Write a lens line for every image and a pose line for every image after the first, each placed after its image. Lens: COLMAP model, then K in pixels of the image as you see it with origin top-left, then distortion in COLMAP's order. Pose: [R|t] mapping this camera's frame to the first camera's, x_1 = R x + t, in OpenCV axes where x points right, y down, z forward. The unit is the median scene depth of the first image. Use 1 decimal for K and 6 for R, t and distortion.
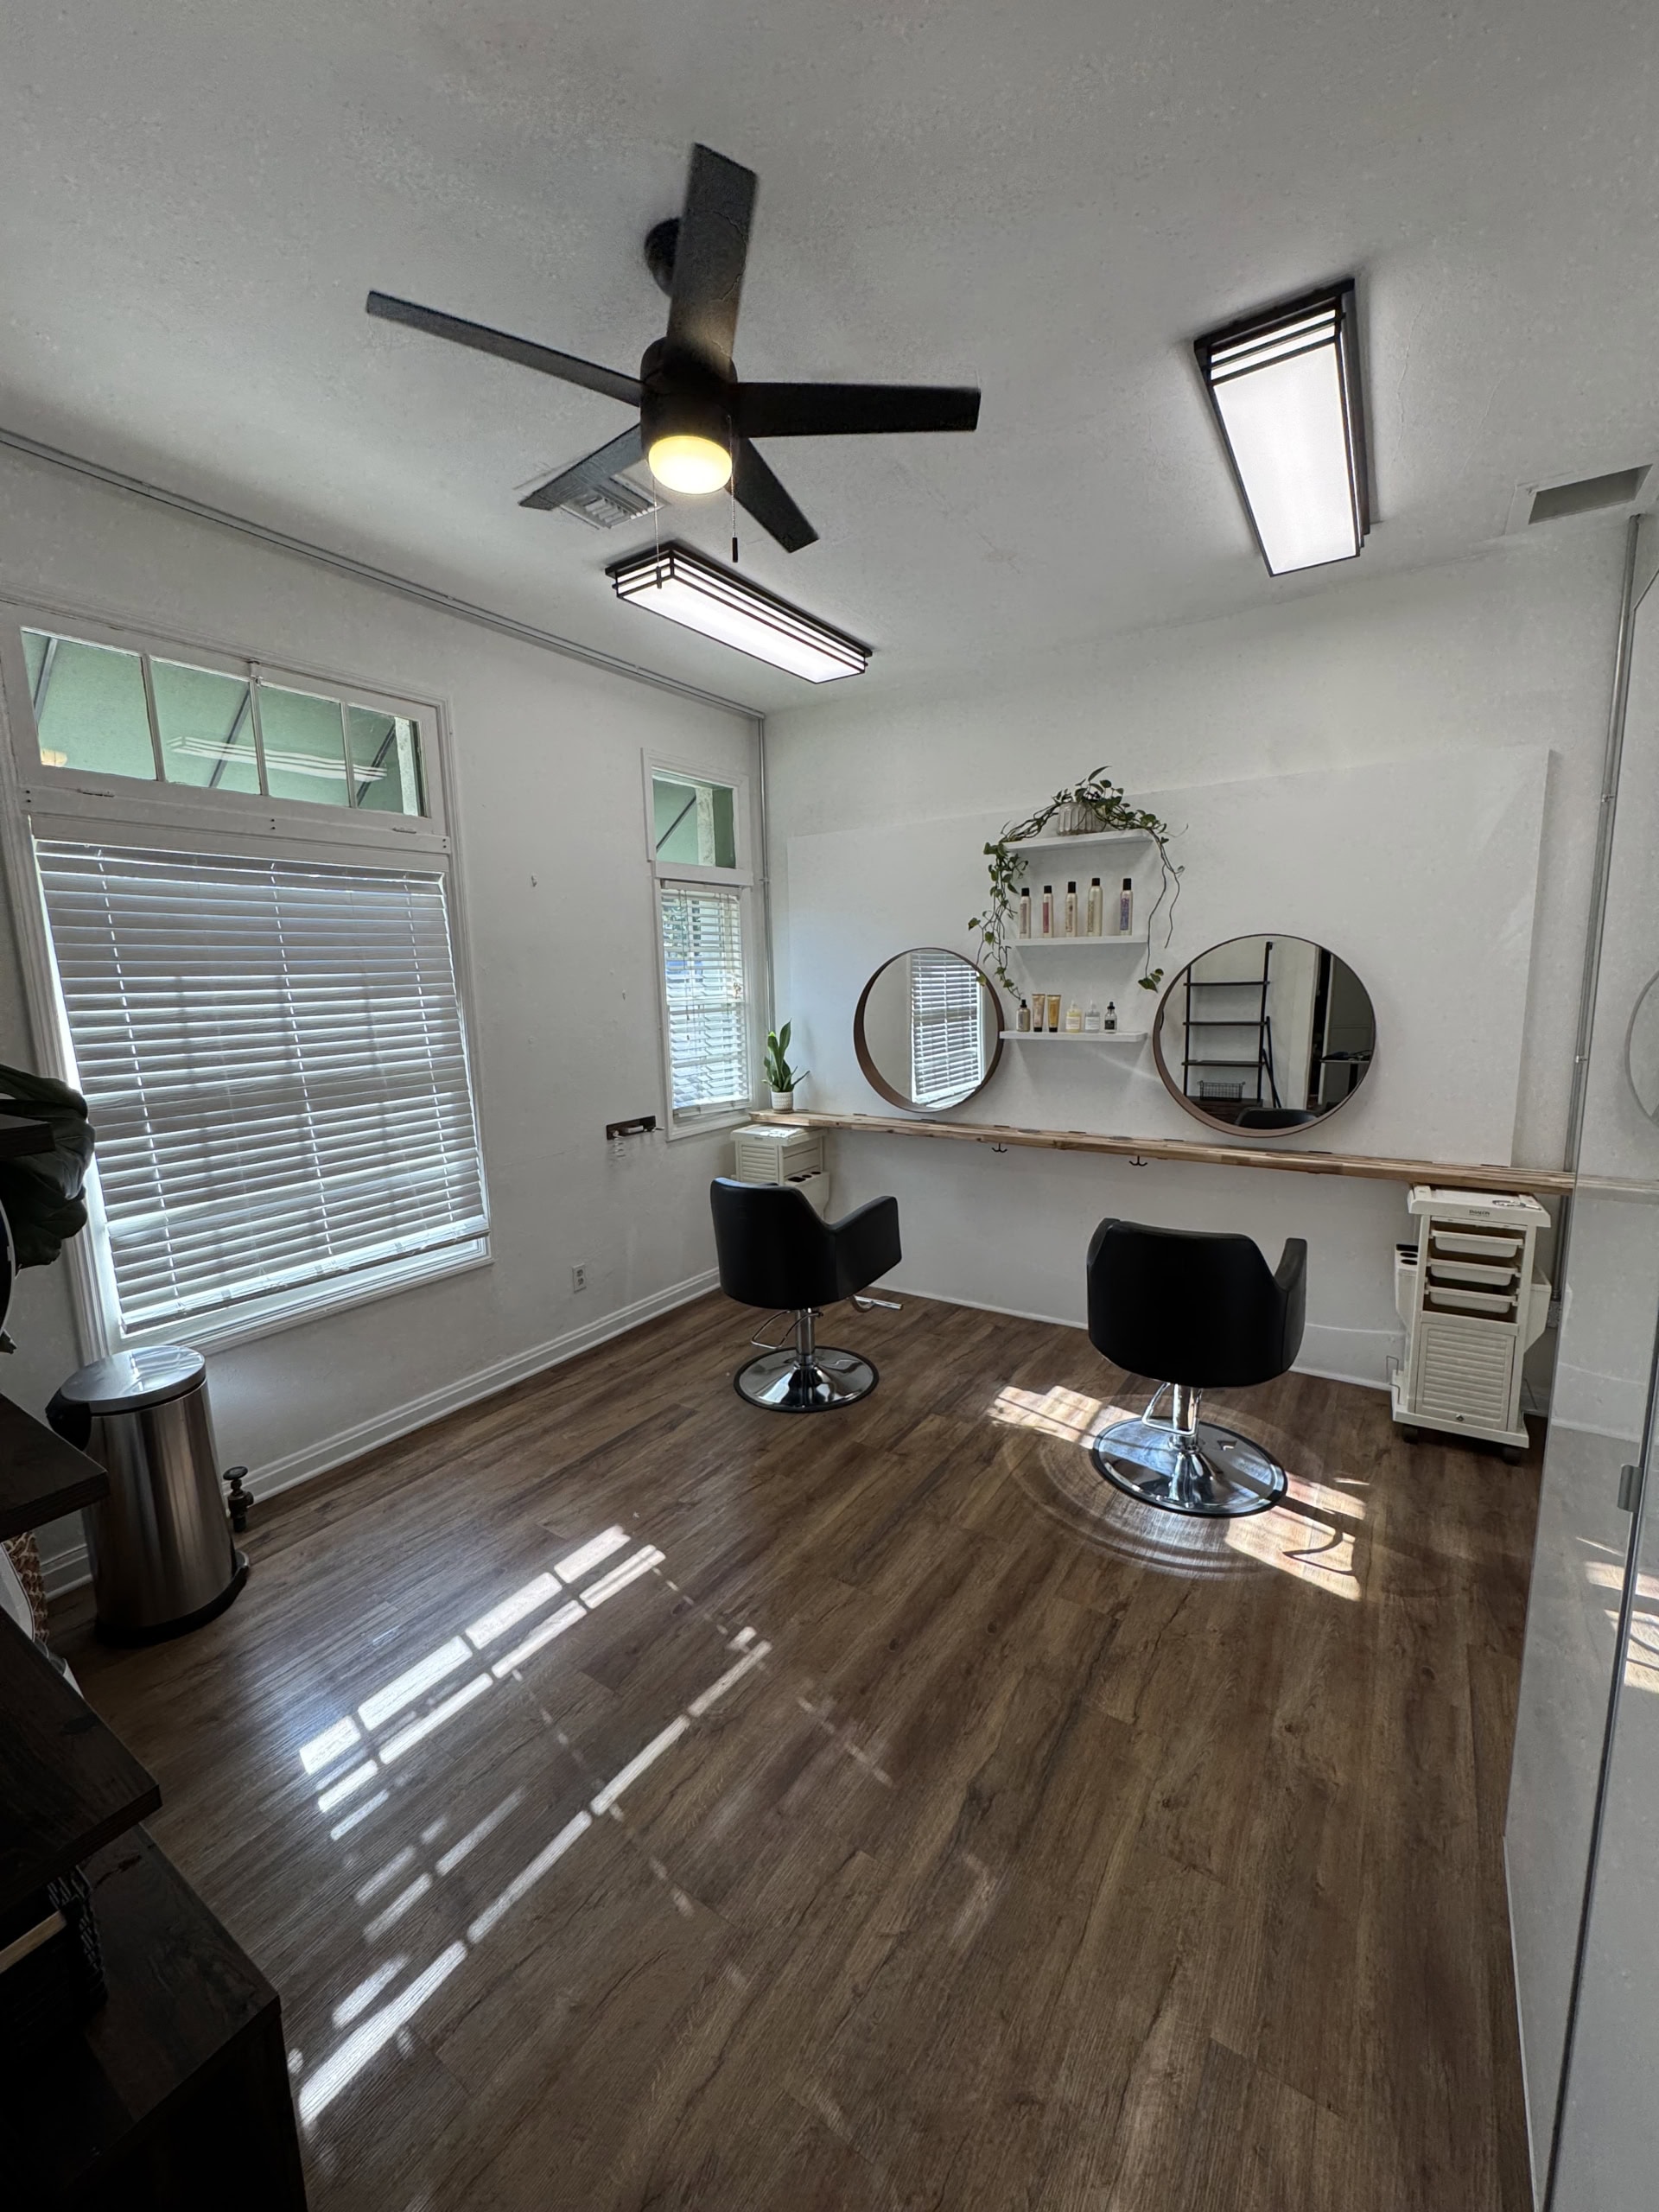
lens RADIAL K [[882.9, 0, 829.0], [0, 882.9, 1101.3], [0, 0, 1]] dist [-0.004199, 0.000020]
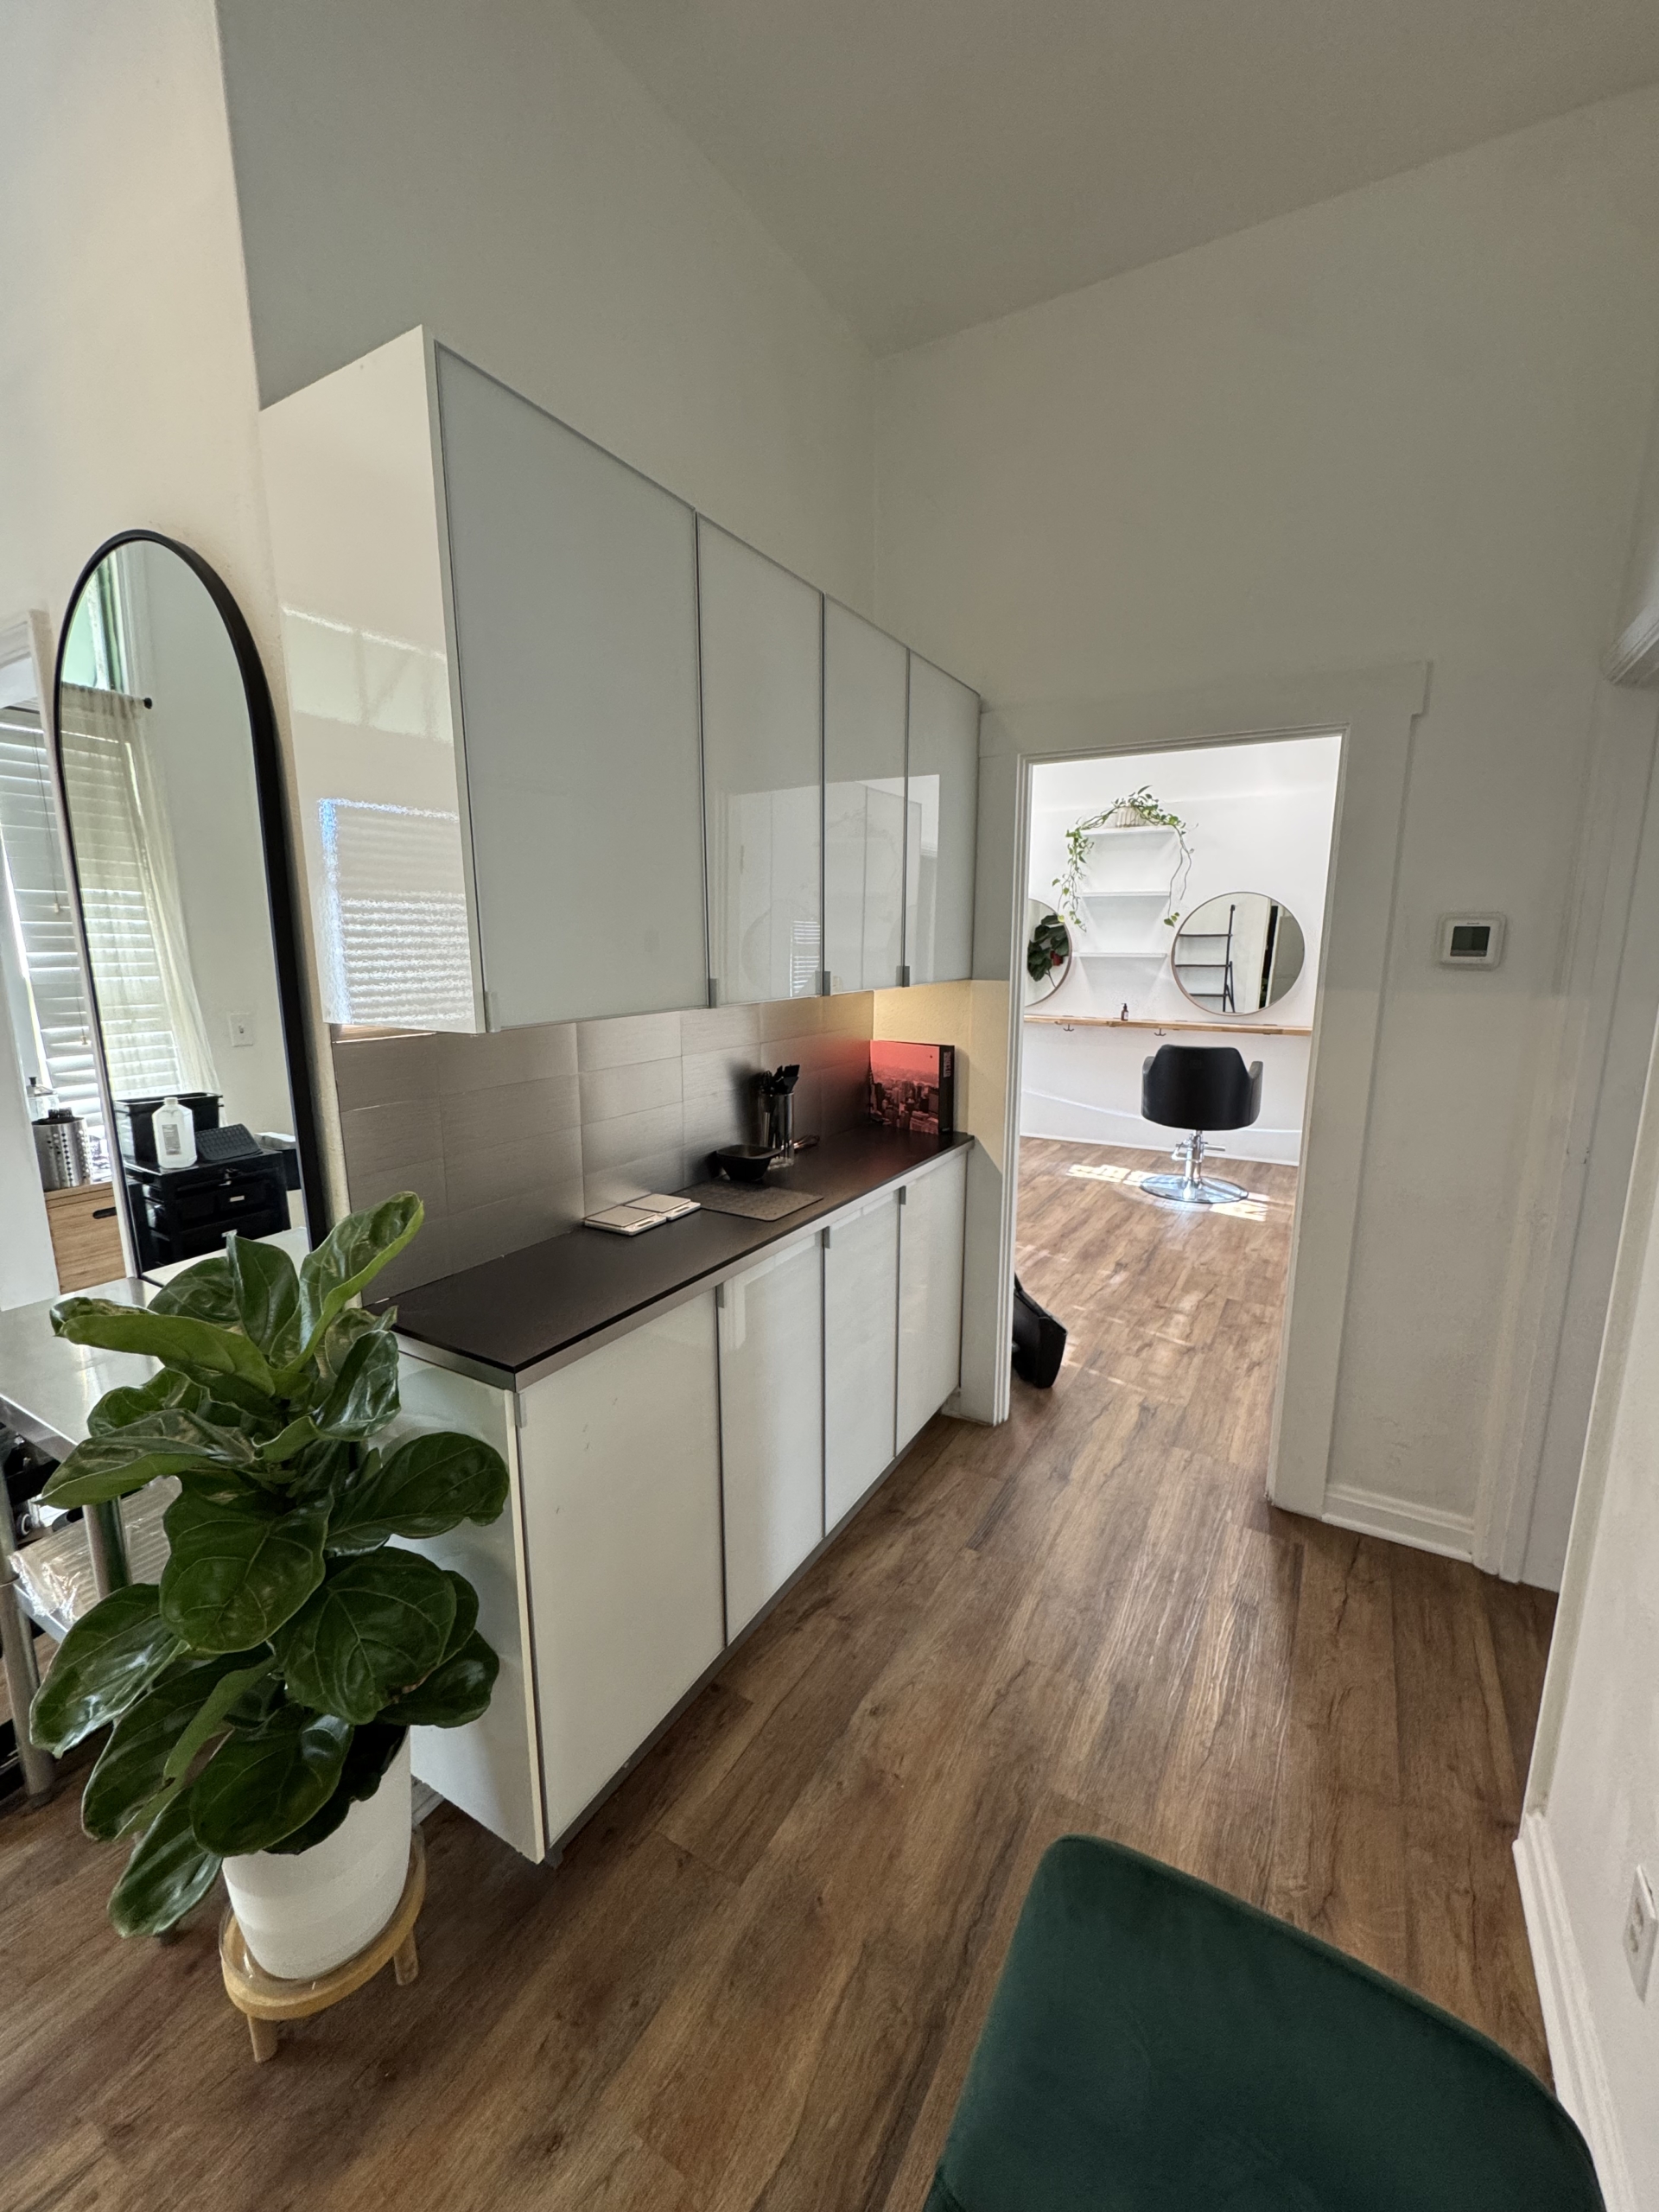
lens RADIAL K [[882.9, 0, 830.5], [0, 882.9, 1099.1], [0, 0, 1]] dist [-0.004199, 0.000020]
pose [[0.998568, 0.007142, 0.053017, -0.310142], [-0.009047, 0.999318, 0.035791, 0.127349], [-0.052725, -0.036220, 0.997952, -0.538022]]
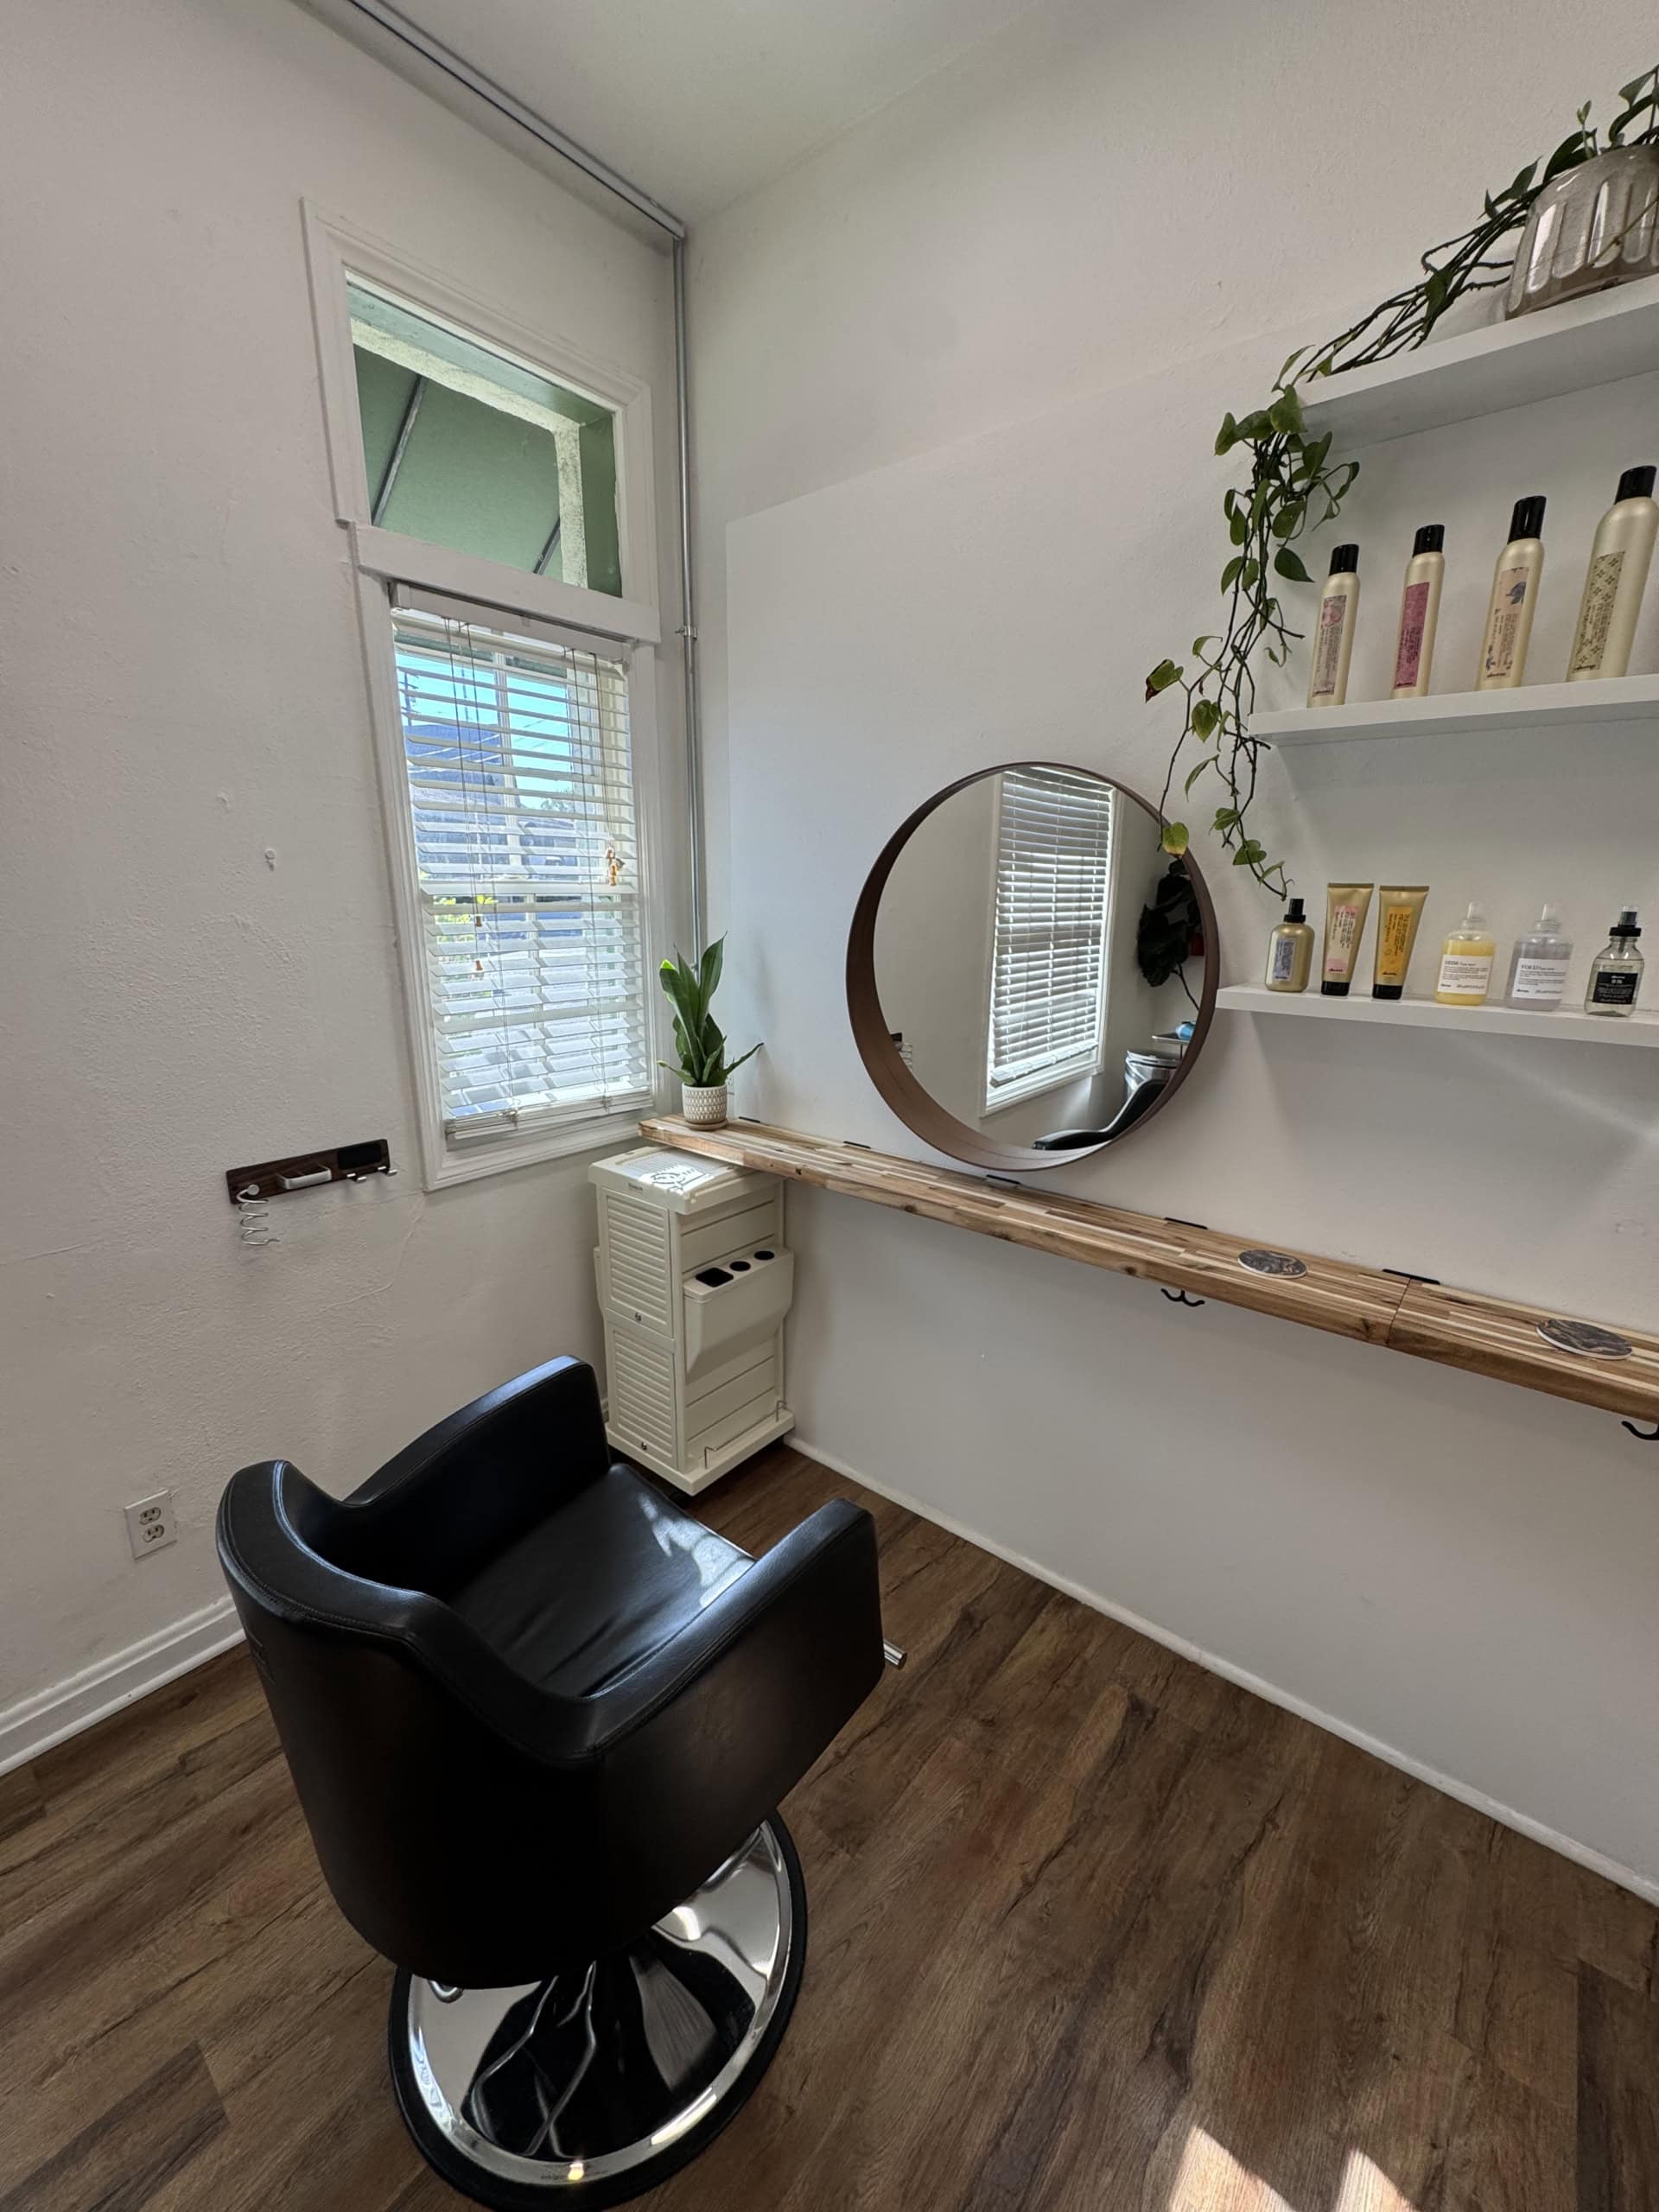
lens RADIAL K [[882.9, 0, 835.8], [0, 882.9, 1105.6], [0, 0, 1]] dist [-0.004199, 0.000020]
pose [[0.994523, 0.054399, -0.089249, 0.073821], [-0.045387, 0.993944, 0.100074, -0.059494], [0.094152, -0.095475, 0.990969, 0.616705]]
